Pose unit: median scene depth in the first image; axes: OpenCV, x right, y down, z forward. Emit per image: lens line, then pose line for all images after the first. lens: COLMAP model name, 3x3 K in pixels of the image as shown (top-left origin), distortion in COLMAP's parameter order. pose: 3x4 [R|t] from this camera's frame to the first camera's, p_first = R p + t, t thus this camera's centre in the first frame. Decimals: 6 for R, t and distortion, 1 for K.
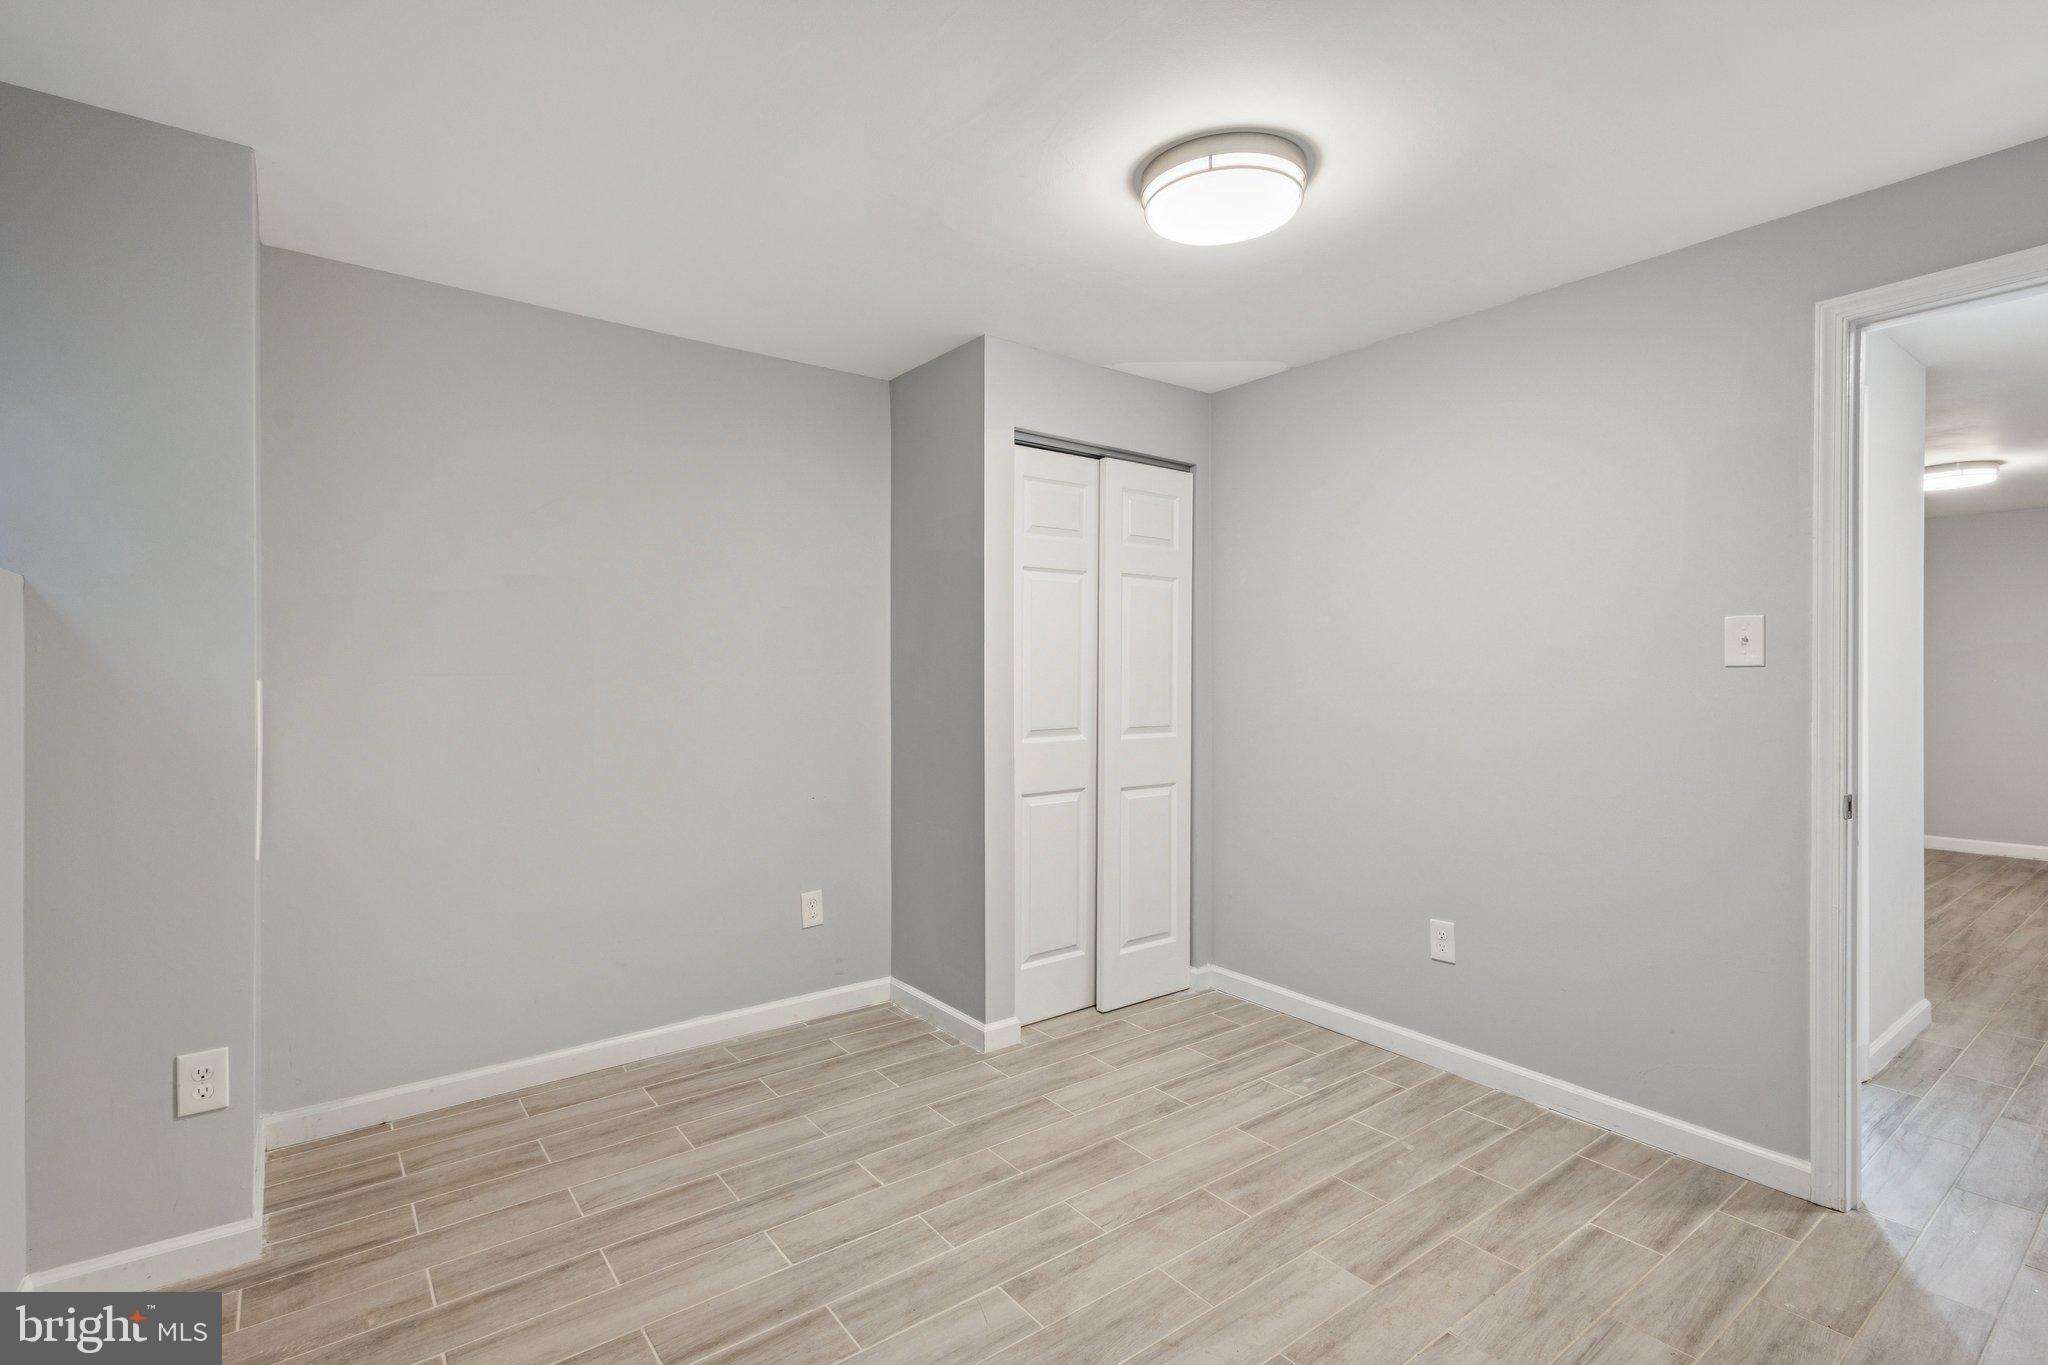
lens RADIAL K [[933.9, 0, 1021.1], [0, 933.9, 676.8], [0, 0, 1]] dist [-0.000287, 0.000059]
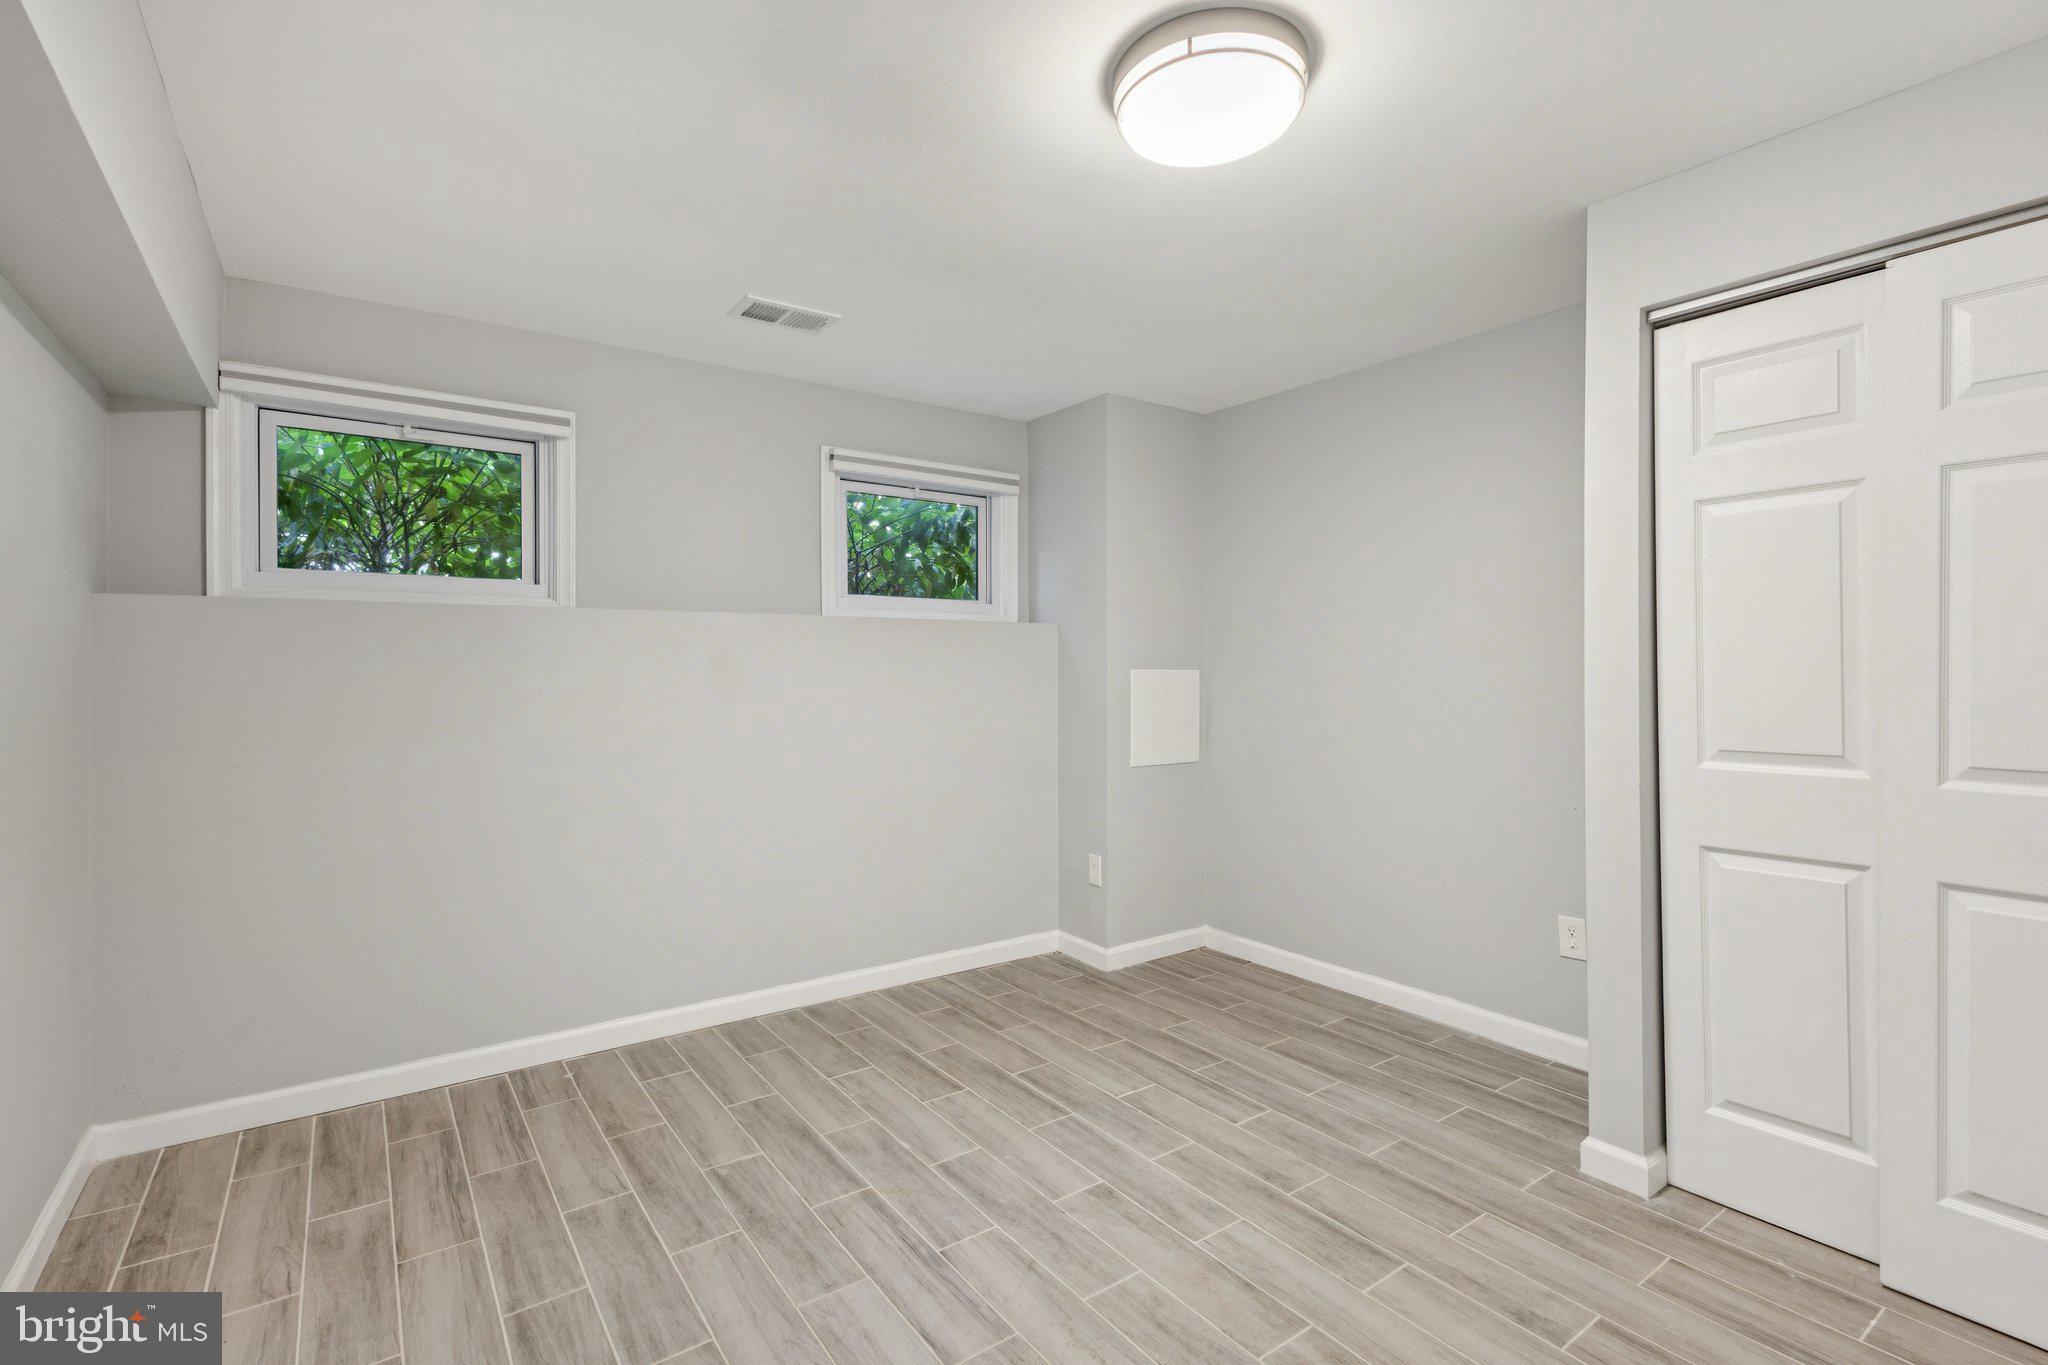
lens RADIAL K [[933.9, 0, 1022.7], [0, 933.9, 669.8], [0, 0, 1]] dist [-0.000287, 0.000059]
pose [[-0.014293, 0.005806, -0.999881, 0.865093], [-0.007294, 0.999956, 0.005911, 0.002686], [0.999871, 0.007378, -0.014250, 0.687689]]
